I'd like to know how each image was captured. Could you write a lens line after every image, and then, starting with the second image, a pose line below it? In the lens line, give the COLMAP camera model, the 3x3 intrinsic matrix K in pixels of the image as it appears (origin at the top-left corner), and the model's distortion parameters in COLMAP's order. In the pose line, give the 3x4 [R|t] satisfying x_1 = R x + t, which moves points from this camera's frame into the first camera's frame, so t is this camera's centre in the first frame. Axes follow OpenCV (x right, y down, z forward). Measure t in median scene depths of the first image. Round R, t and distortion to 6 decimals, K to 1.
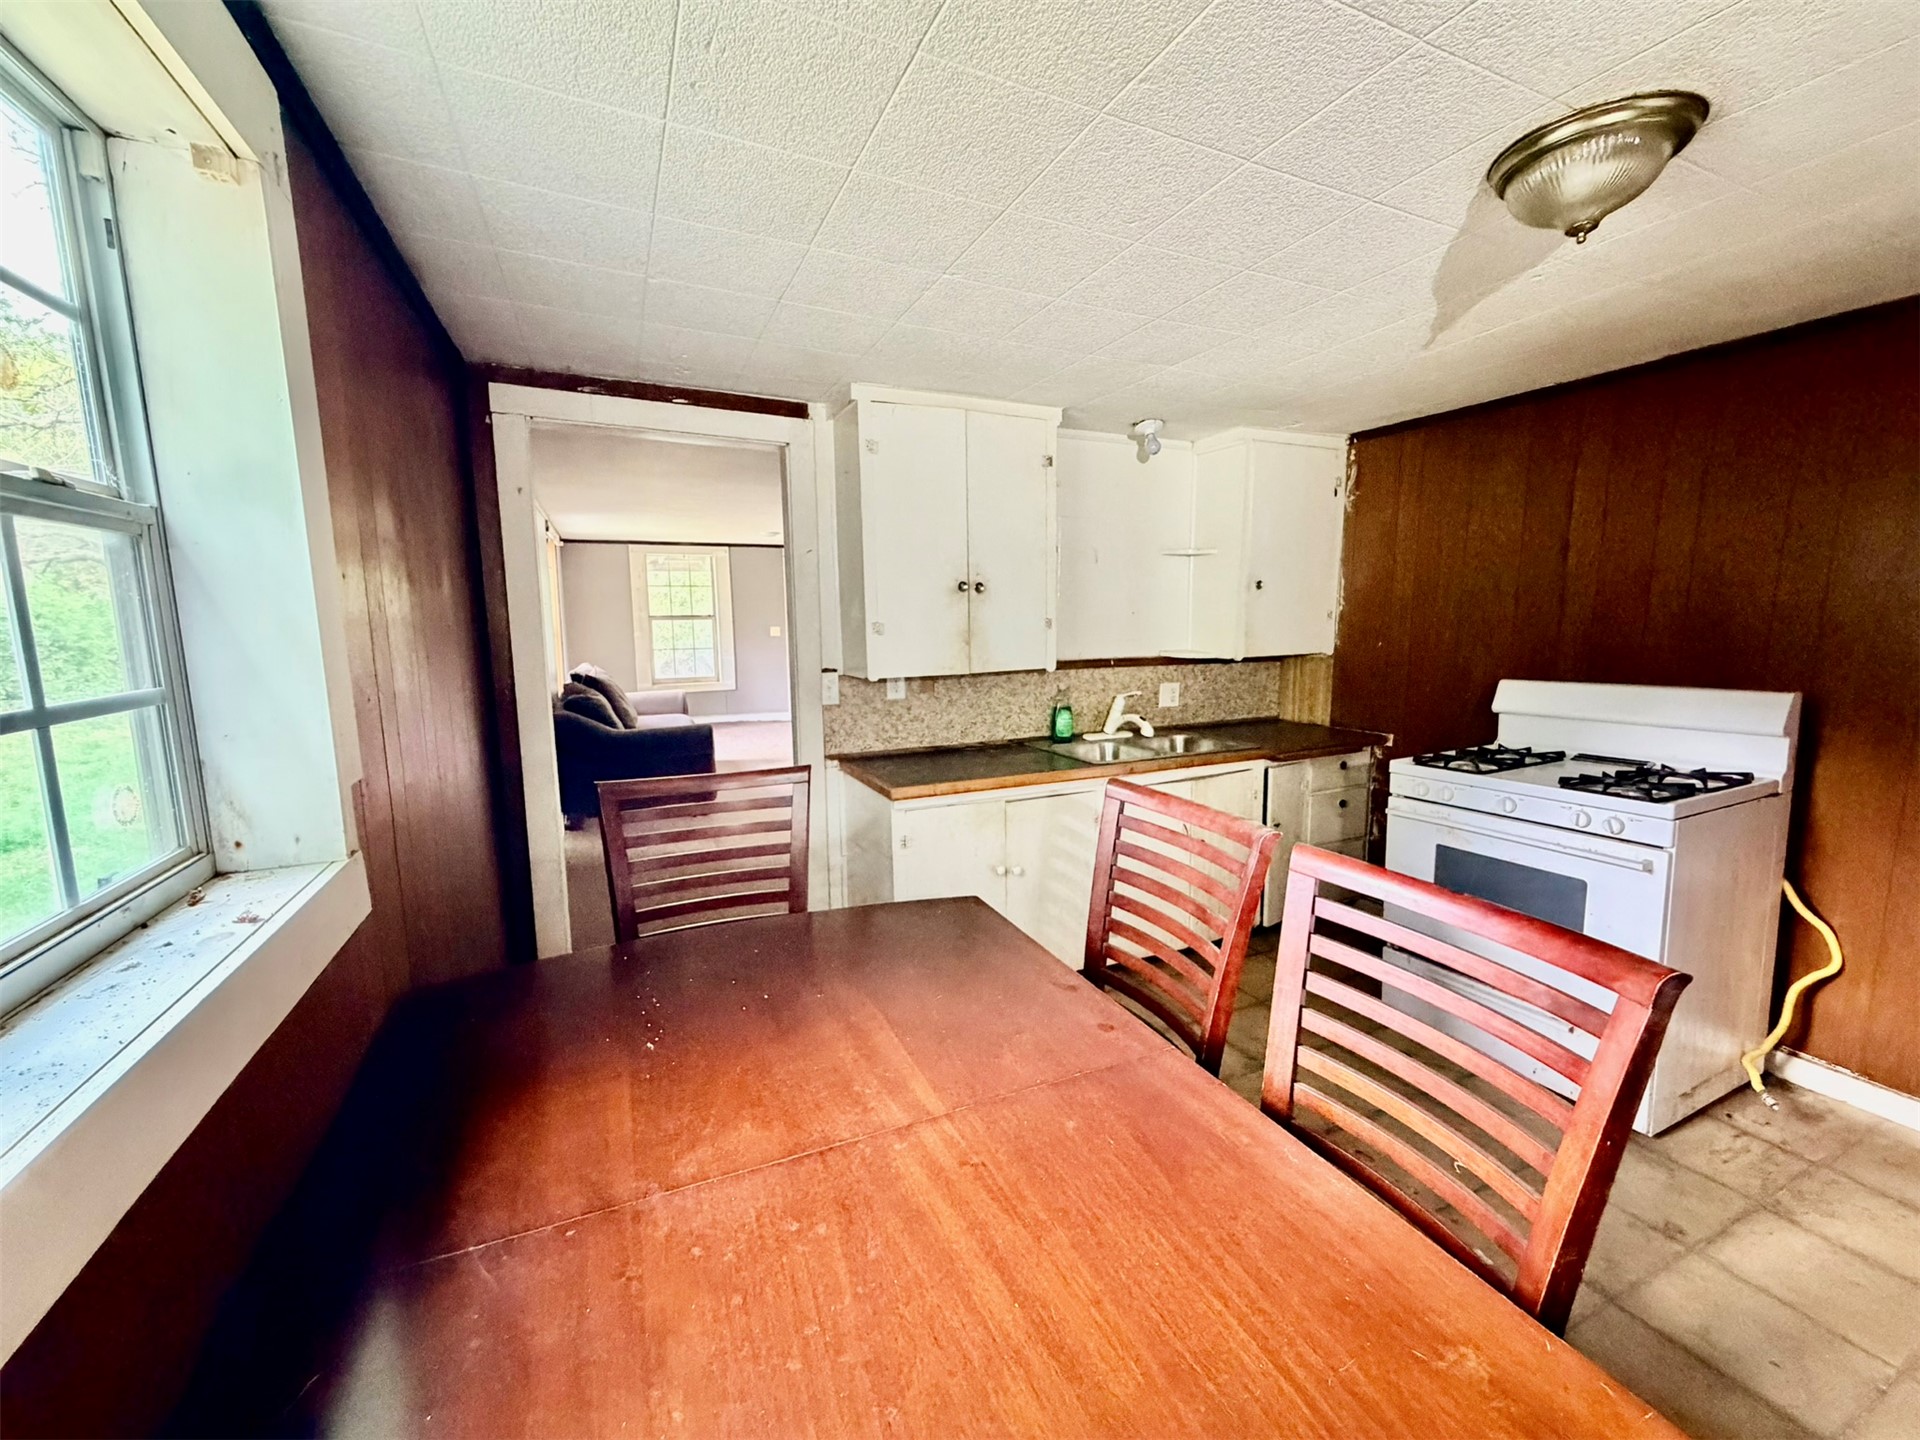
lens RADIAL K [[767.0, 0, 961.0], [0, 767.0, 716.6], [0, 0, 1]] dist [0.000943, -0.000444]
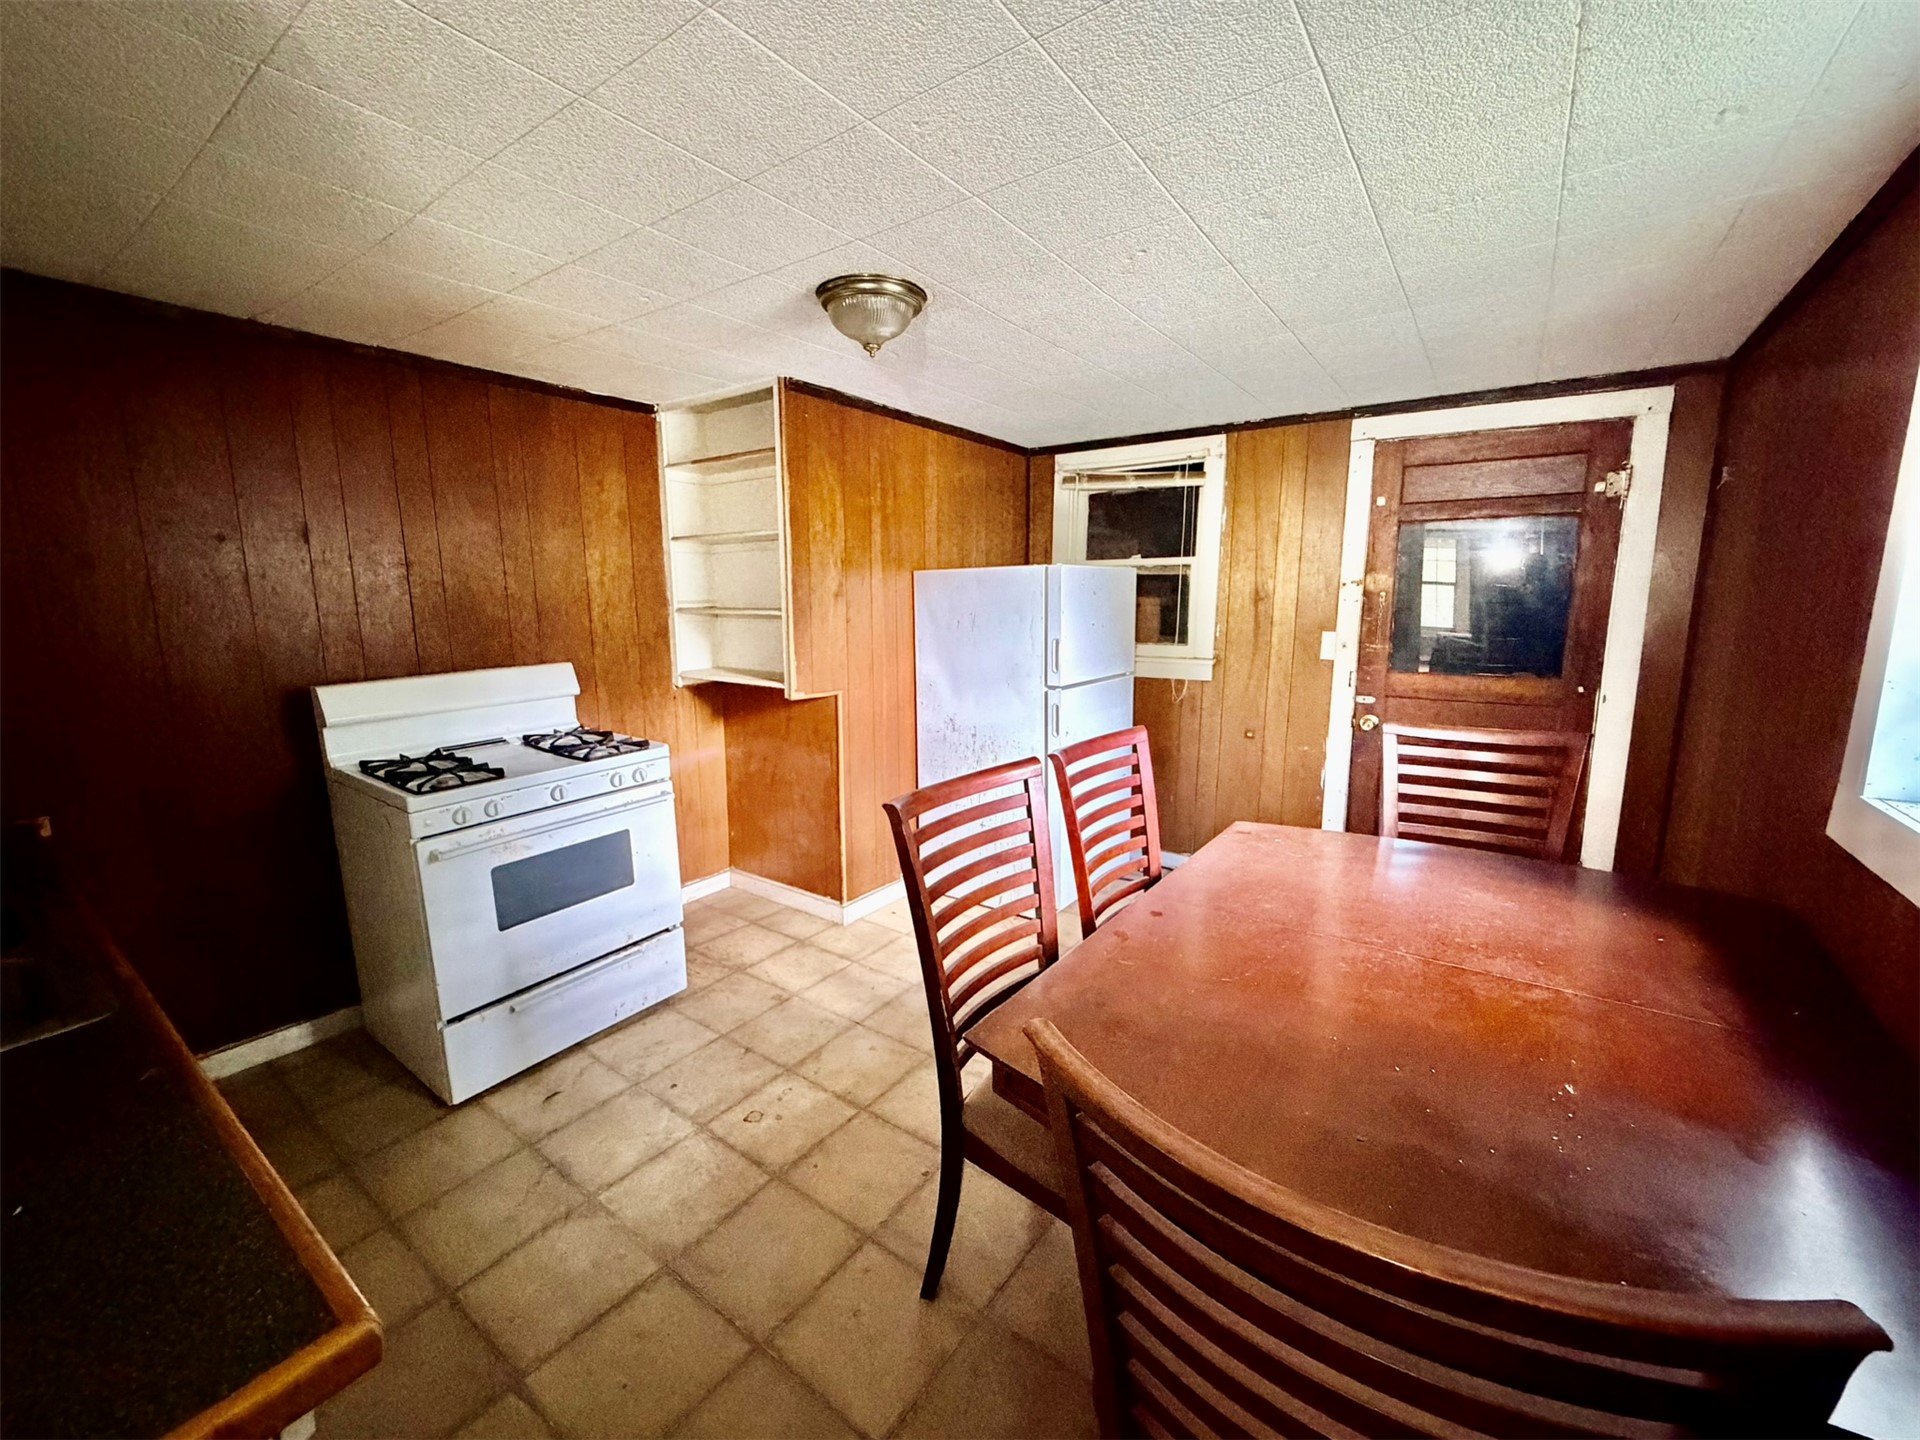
lens RADIAL K [[767.0, 0, 957.6], [0, 767.0, 719.2], [0, 0, 1]] dist [0.000943, -0.000444]
pose [[-0.496795, -0.130001, 0.858076, -0.413905], [0.126996, 0.967185, 0.220057, -0.137970], [-0.858526, 0.218295, -0.463984, 1.064879]]
